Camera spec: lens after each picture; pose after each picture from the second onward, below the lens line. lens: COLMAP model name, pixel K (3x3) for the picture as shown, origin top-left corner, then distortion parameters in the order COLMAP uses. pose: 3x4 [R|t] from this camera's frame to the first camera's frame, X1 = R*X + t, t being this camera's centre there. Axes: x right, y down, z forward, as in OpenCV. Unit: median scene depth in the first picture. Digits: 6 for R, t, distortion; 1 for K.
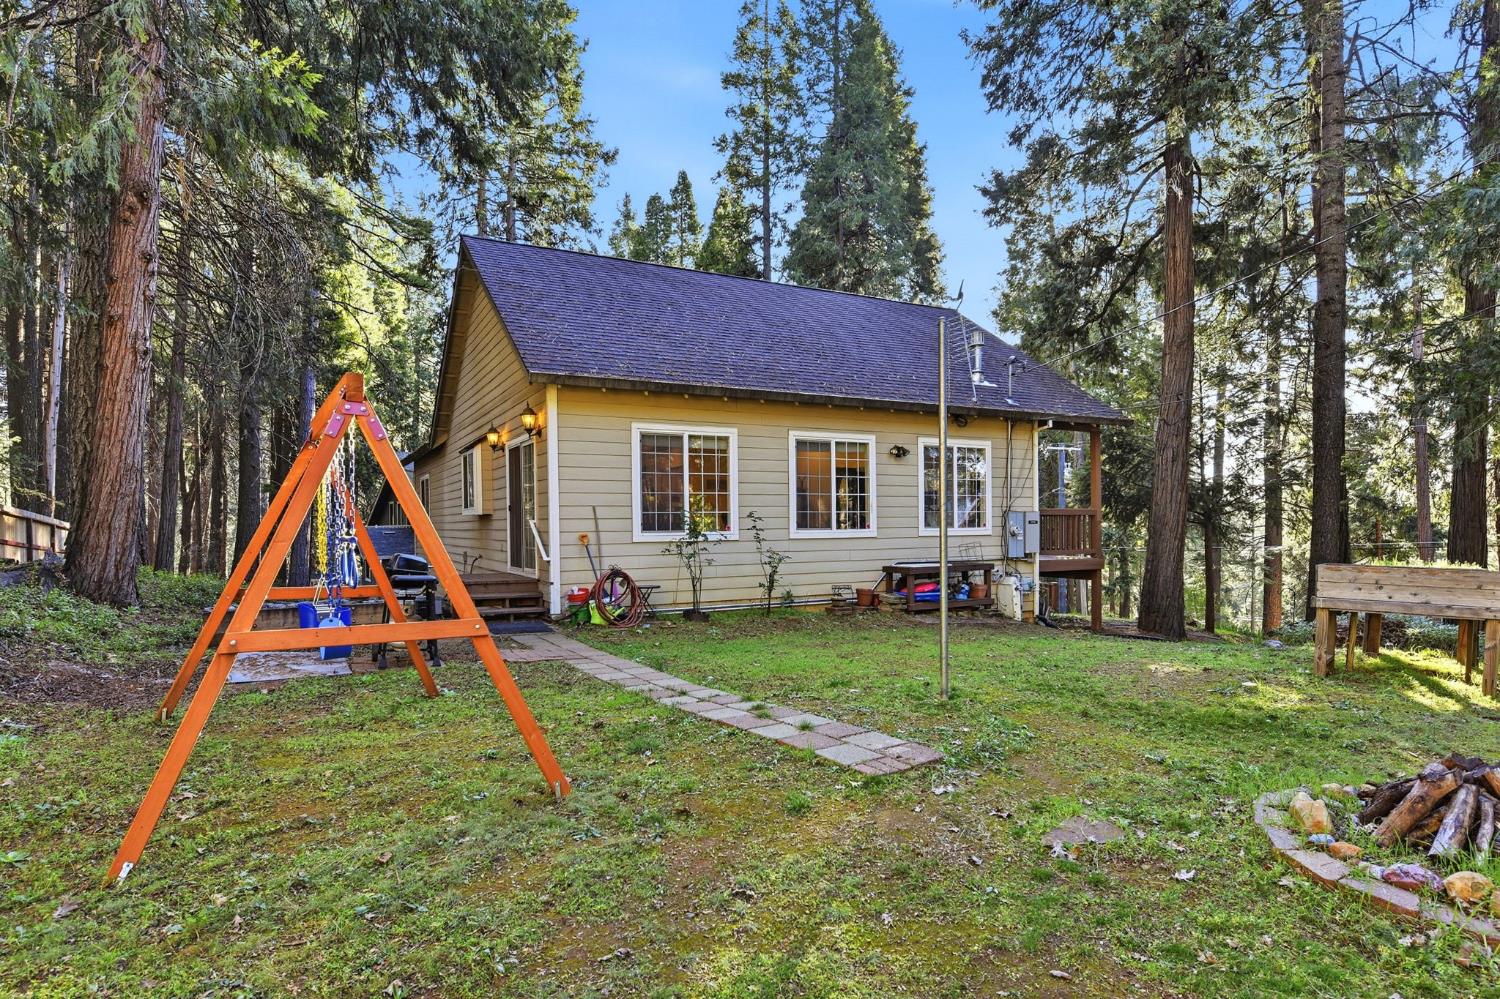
lens RADIAL K [[782.3, 0, 704.8], [0, 782.3, 521.6], [0, 0, 1]] dist [0.001697, -0.000112]
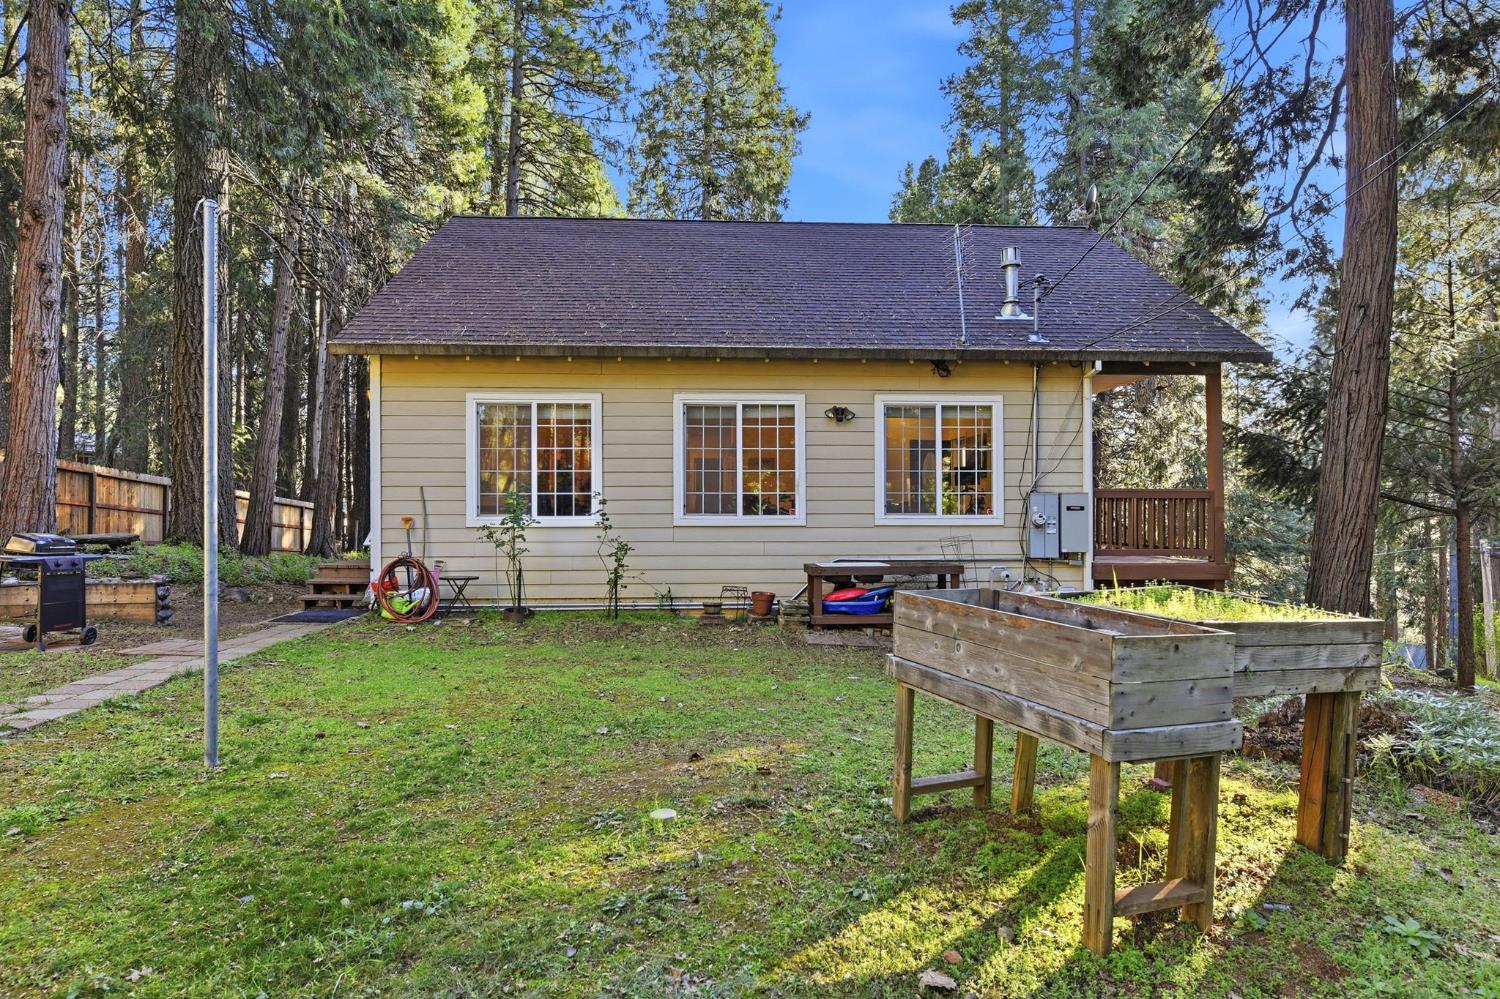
lens RADIAL K [[739.1, 0, 745.1], [0, 739.1, 507.8], [0, 0, 1]] dist [-0.007283, 0.000015]
pose [[0.914942, 0.014641, -0.403319, 0.455418], [-0.006961, 0.999766, 0.020504, -0.012498], [0.403525, -0.015952, 0.914830, 0.301658]]
